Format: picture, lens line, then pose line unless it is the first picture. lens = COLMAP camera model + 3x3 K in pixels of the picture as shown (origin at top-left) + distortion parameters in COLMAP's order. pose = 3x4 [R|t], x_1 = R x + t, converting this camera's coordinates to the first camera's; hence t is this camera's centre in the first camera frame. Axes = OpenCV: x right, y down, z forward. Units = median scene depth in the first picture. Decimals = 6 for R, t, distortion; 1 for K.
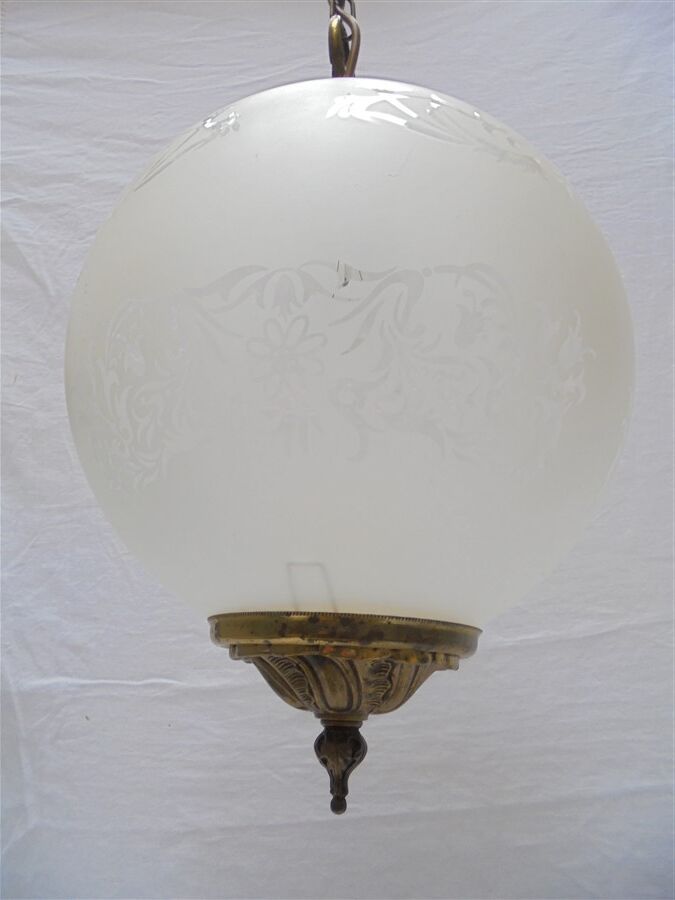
lens RADIAL K [[704.8, 0, 321.2], [0, 704.8, 420.2], [0, 0, 1]] dist [-0.142445, 0.112861]
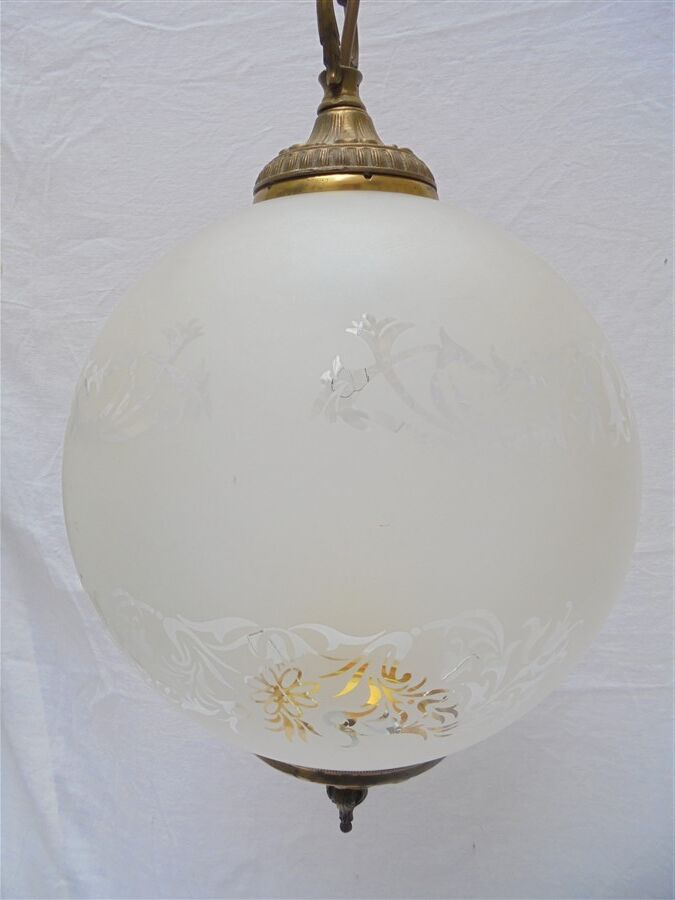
lens RADIAL K [[705.3, 0, 321.4], [0, 705.3, 450.5], [0, 0, 1]] dist [-0.057497, 0.008523]
pose [[0.998883, -0.025012, -0.040085, 0.026745], [0.041338, 0.873499, 0.485068, -0.391440], [0.022882, -0.486183, 0.873557, 0.096561]]
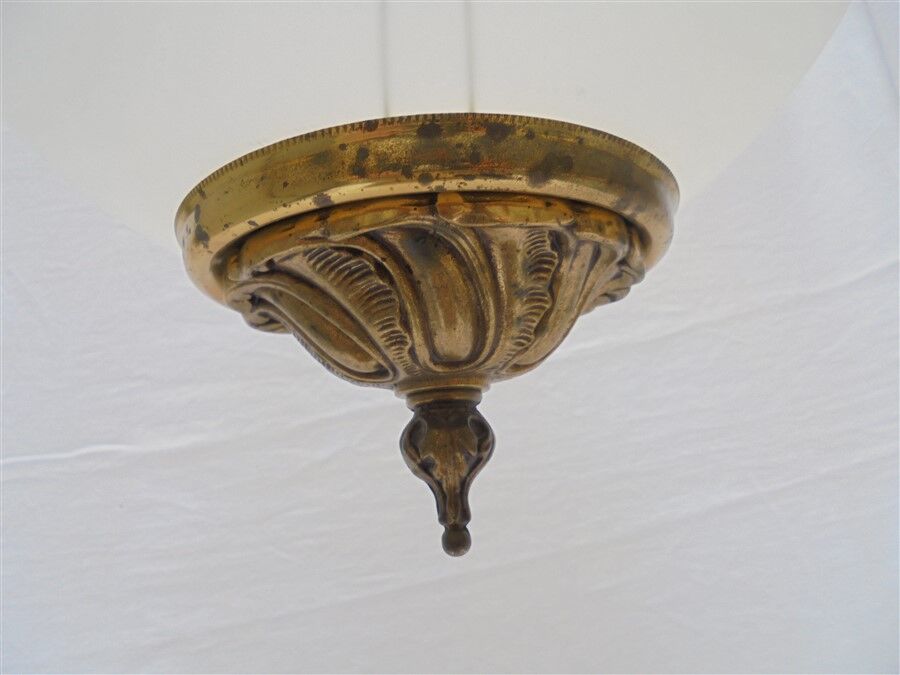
lens RADIAL K [[704.8, 0, 450.0], [0, 704.8, 337.5], [0, 0, 1]] dist [-0.142445, 0.112861]
pose [[0.964665, -0.071773, 0.253515, -0.059767], [0.030879, 0.986349, 0.161746, 0.168023], [-0.261663, -0.148203, 0.953713, 0.262606]]
